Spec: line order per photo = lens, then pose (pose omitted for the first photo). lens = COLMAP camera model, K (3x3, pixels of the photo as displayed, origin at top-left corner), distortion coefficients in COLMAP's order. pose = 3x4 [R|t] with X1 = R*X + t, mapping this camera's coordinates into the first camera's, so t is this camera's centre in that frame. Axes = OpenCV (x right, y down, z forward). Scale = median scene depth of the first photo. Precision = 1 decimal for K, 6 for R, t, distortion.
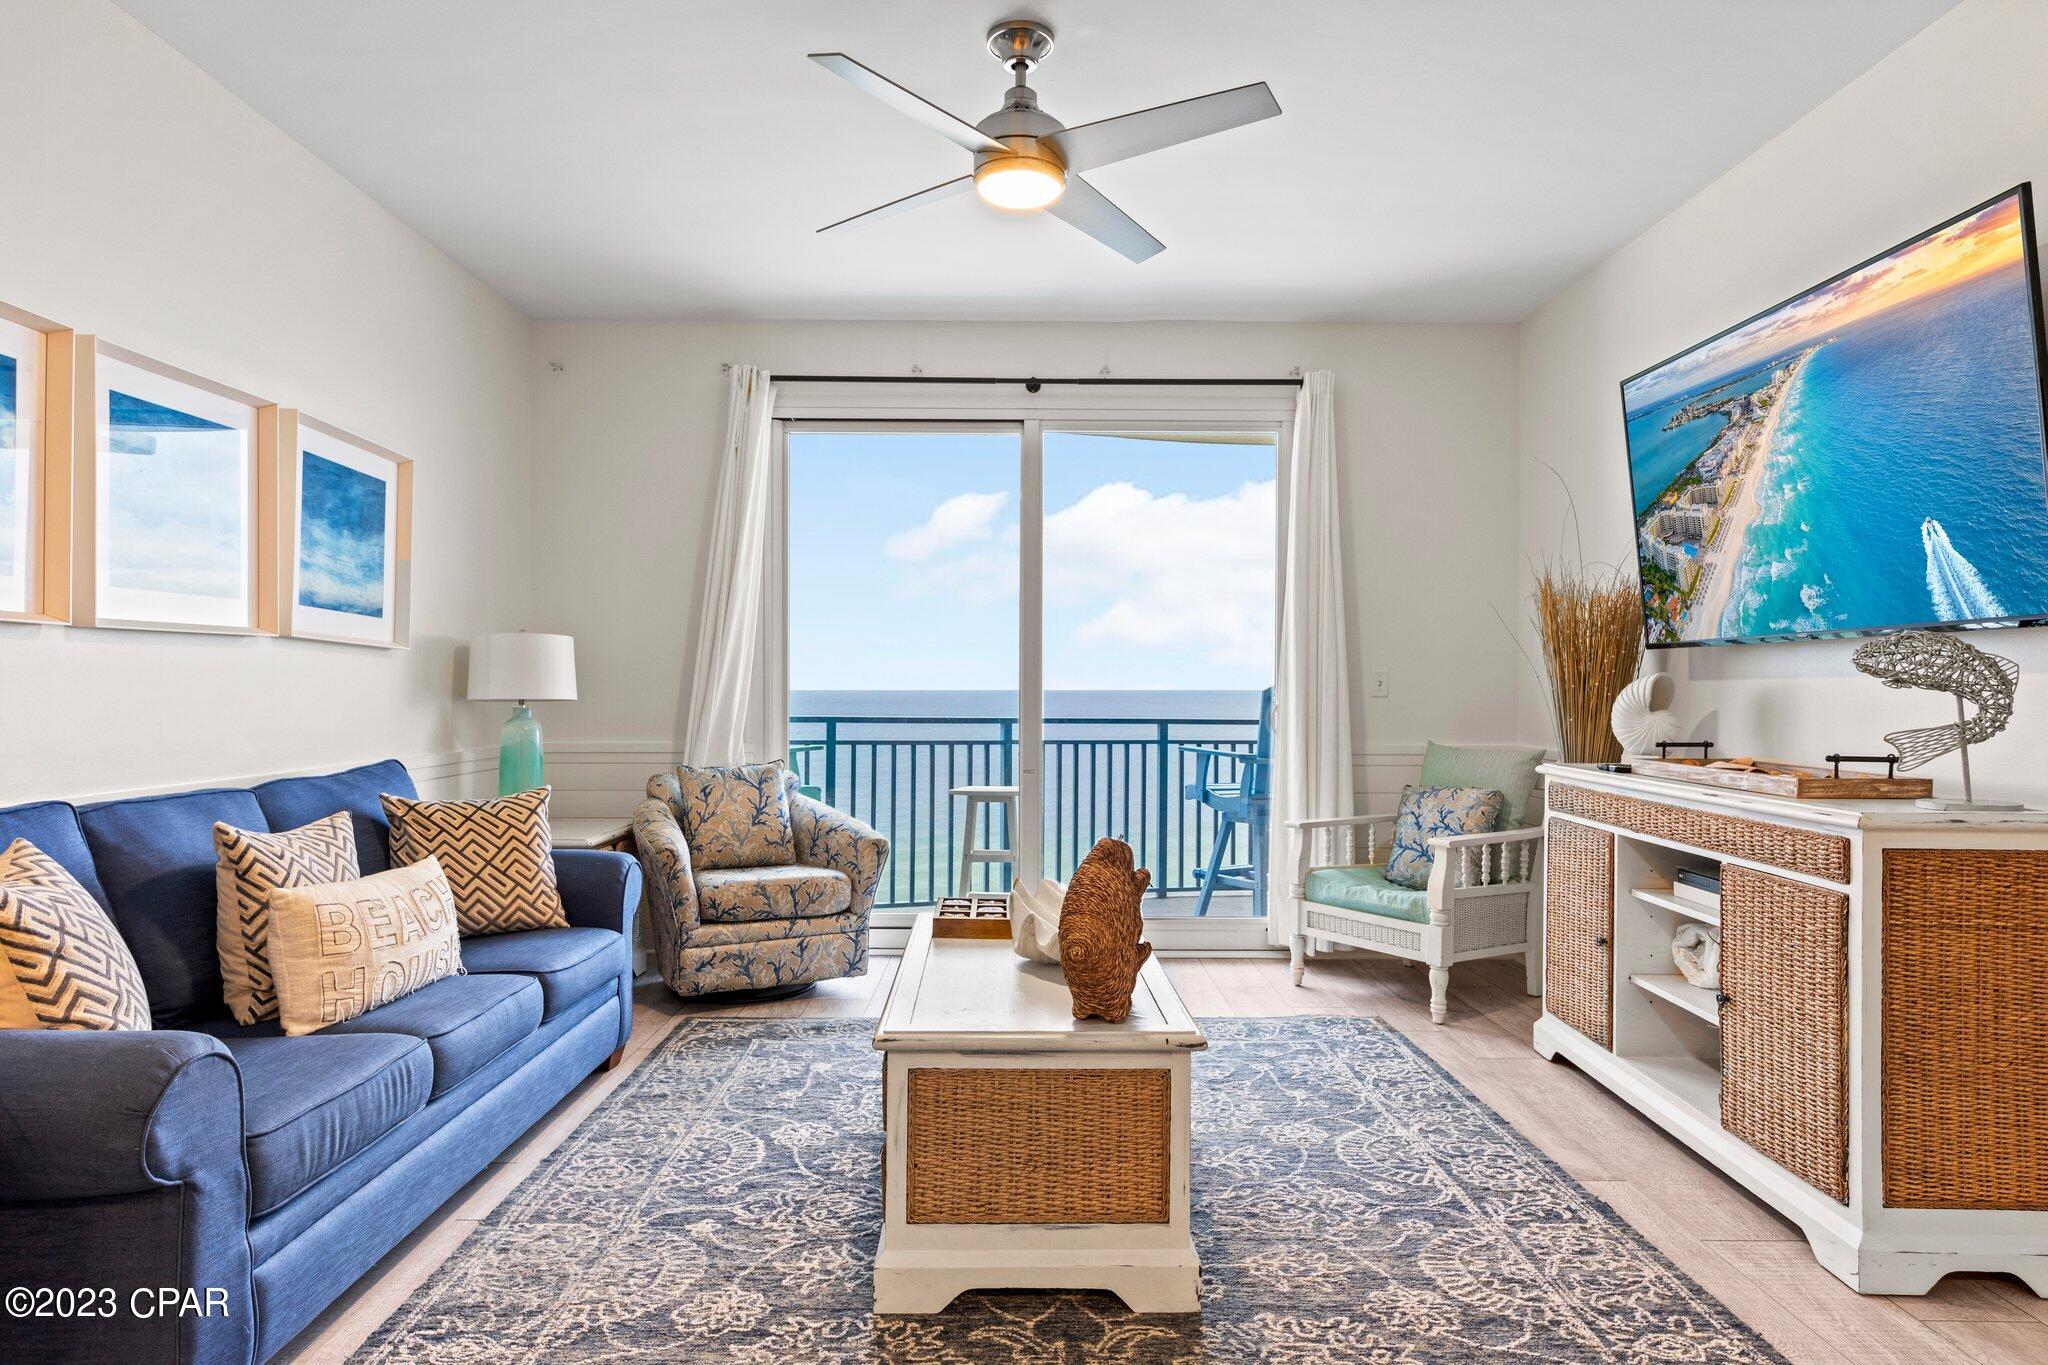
lens RADIAL K [[1205.6, 0, 1023.3], [0, 1205.6, 693.6], [0, 0, 1]] dist [0.026471, 0.001671]
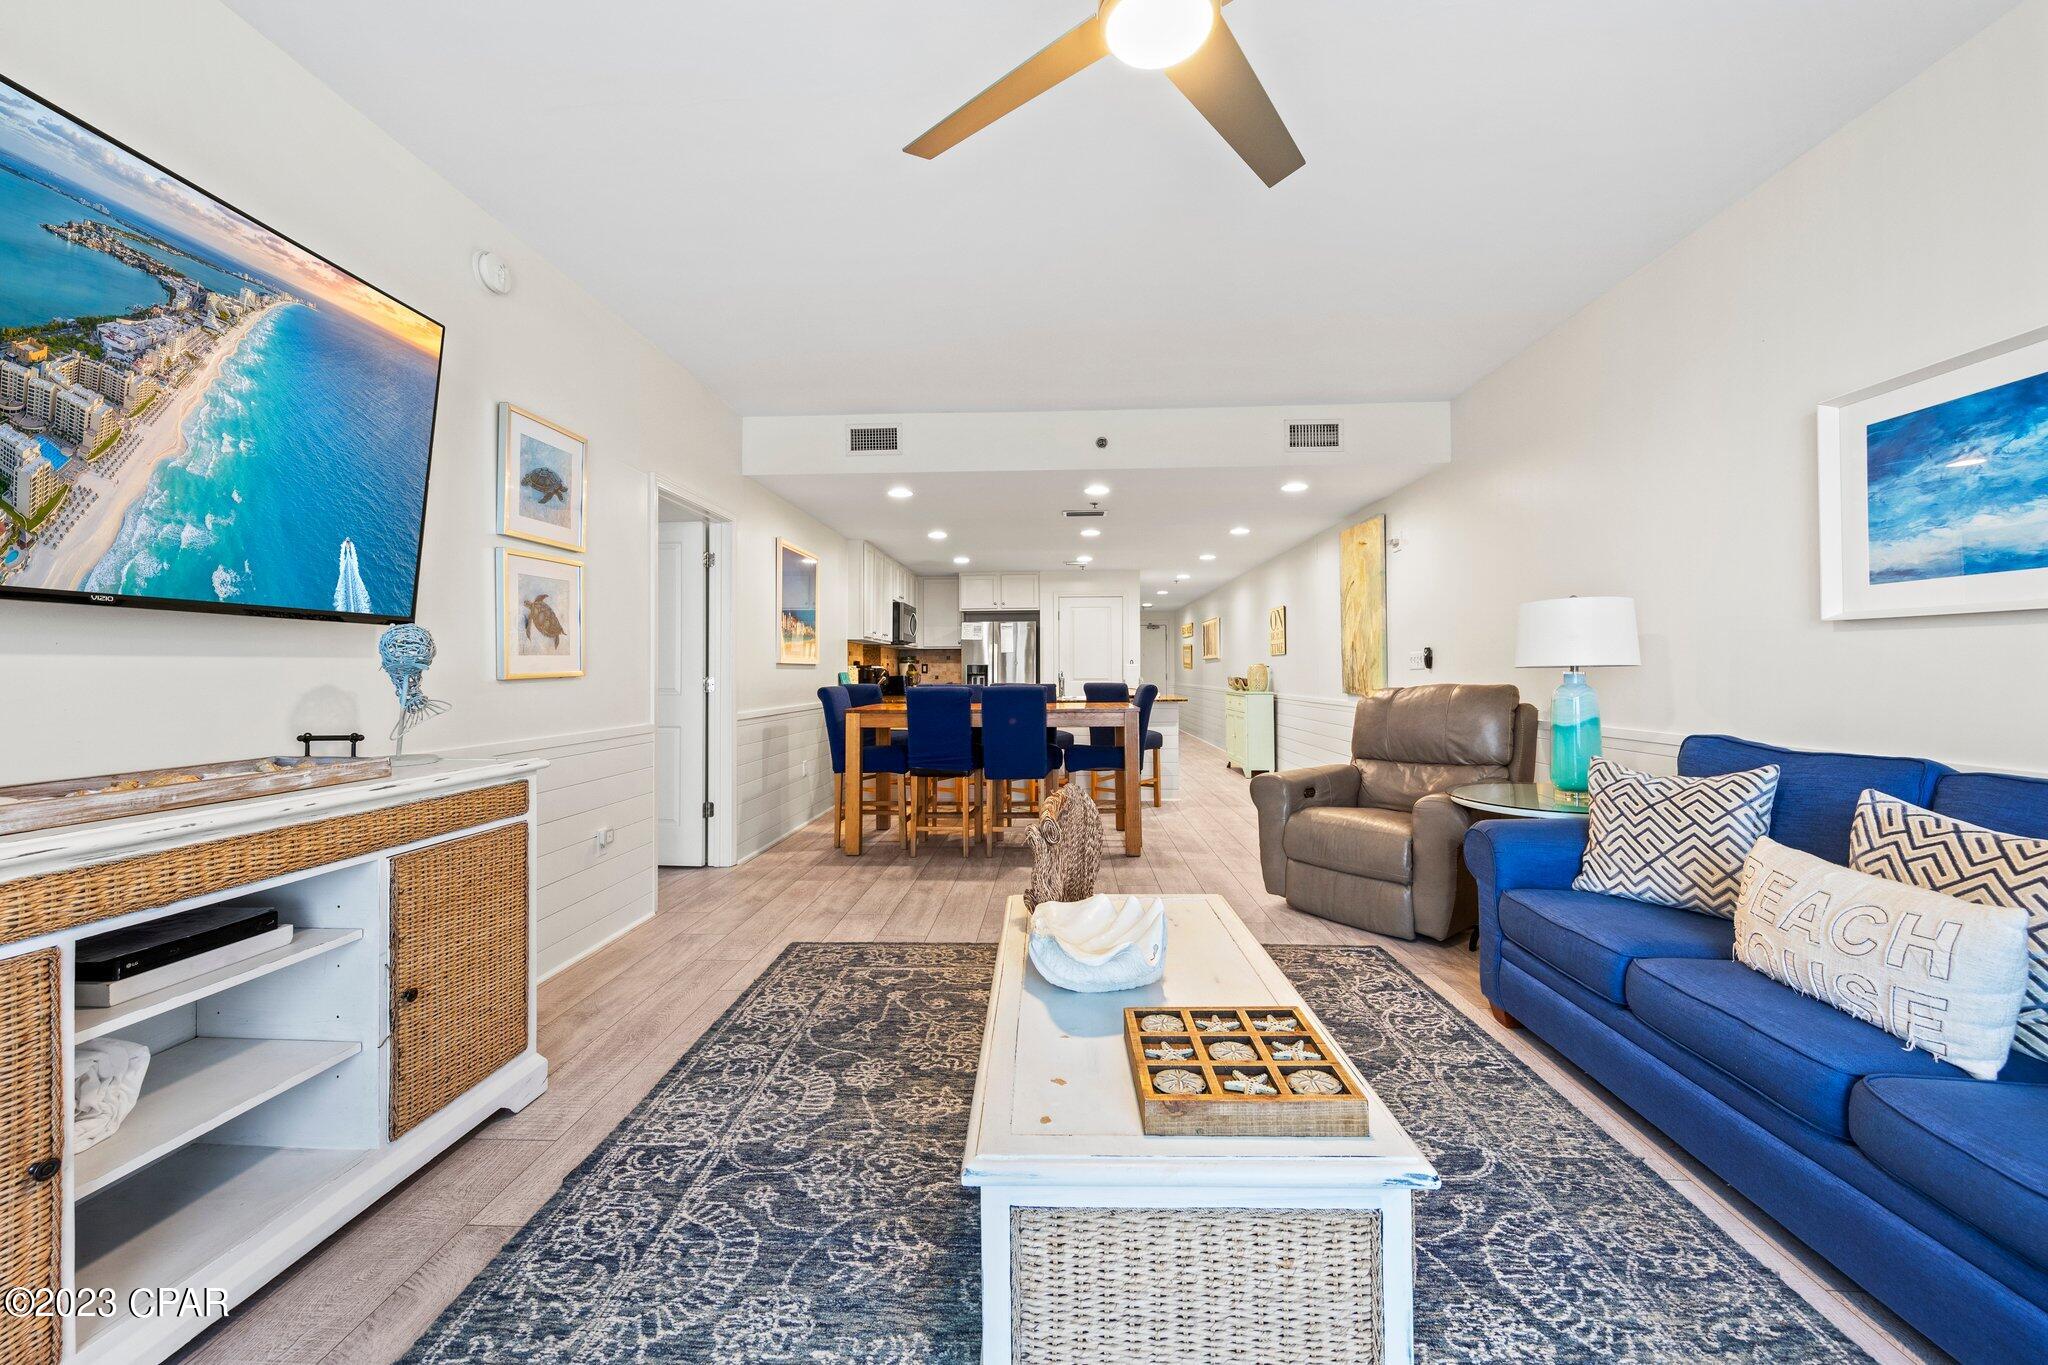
lens RADIAL K [[830.7, 0, 976.1], [0, 830.7, 680.0], [0, 0, 1]] dist [-0.000389, -0.029309]
pose [[-0.994687, 0.002174, 0.102918, 0.066585], [0.004054, 0.999829, 0.018068, -0.010056], [-0.102861, 0.018389, -0.994526, 1.699453]]
